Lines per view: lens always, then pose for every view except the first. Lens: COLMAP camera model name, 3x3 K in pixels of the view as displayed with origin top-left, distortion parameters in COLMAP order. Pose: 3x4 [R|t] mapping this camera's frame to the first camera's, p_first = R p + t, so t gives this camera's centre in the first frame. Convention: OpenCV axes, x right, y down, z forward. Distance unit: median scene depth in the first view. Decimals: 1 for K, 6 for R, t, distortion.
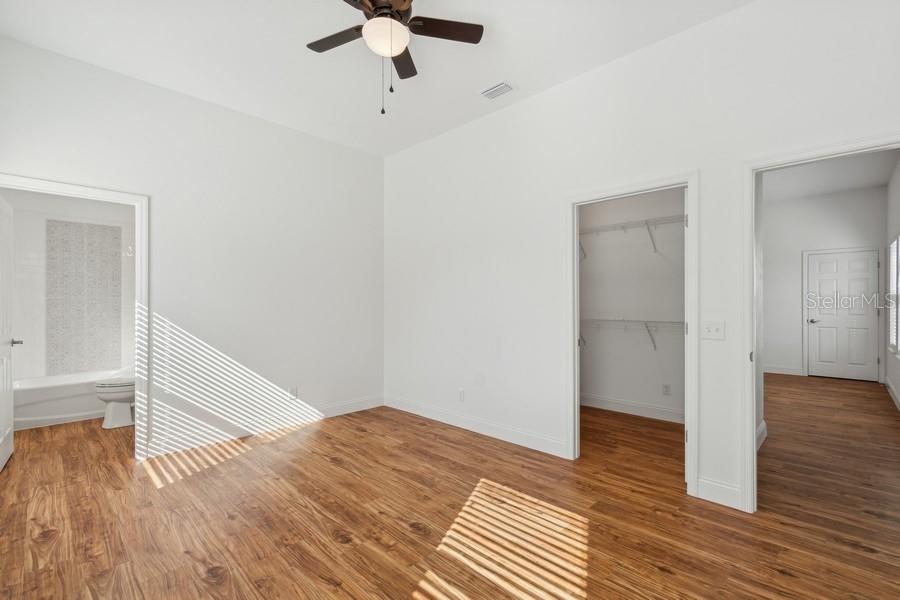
lens RADIAL K [[390.3, 0, 466.3], [0, 390.3, 309.0], [0, 0, 1]] dist [-0.001107, -0.000339]
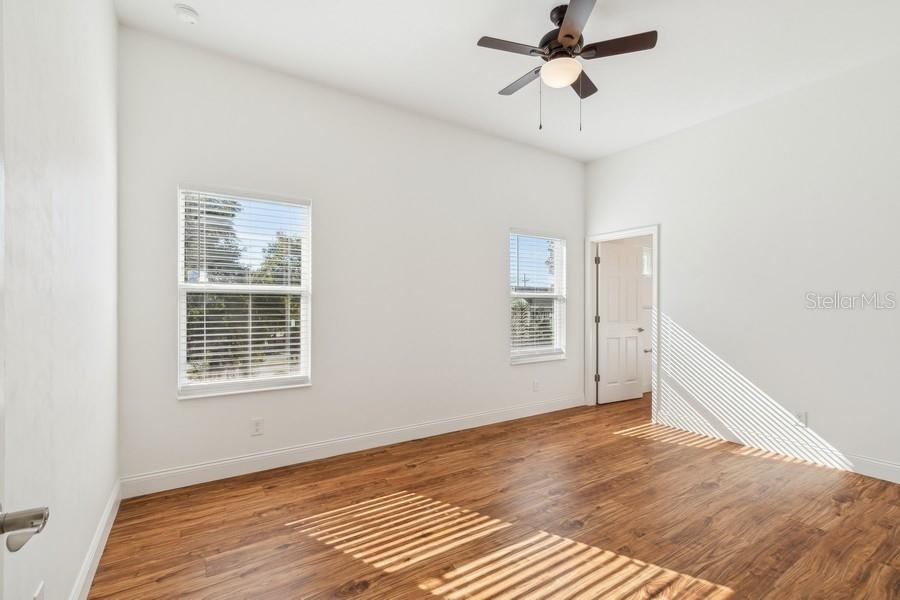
lens RADIAL K [[405.5, 0, 448.1], [0, 405.5, 302.9], [0, 0, 1]] dist [-0.003893, -0.000686]
pose [[-0.232864, -0.003951, -0.972501, 0.793734], [-0.016360, 0.999866, -0.000145, -0.014427], [0.972372, 0.015877, -0.232897, 0.728128]]
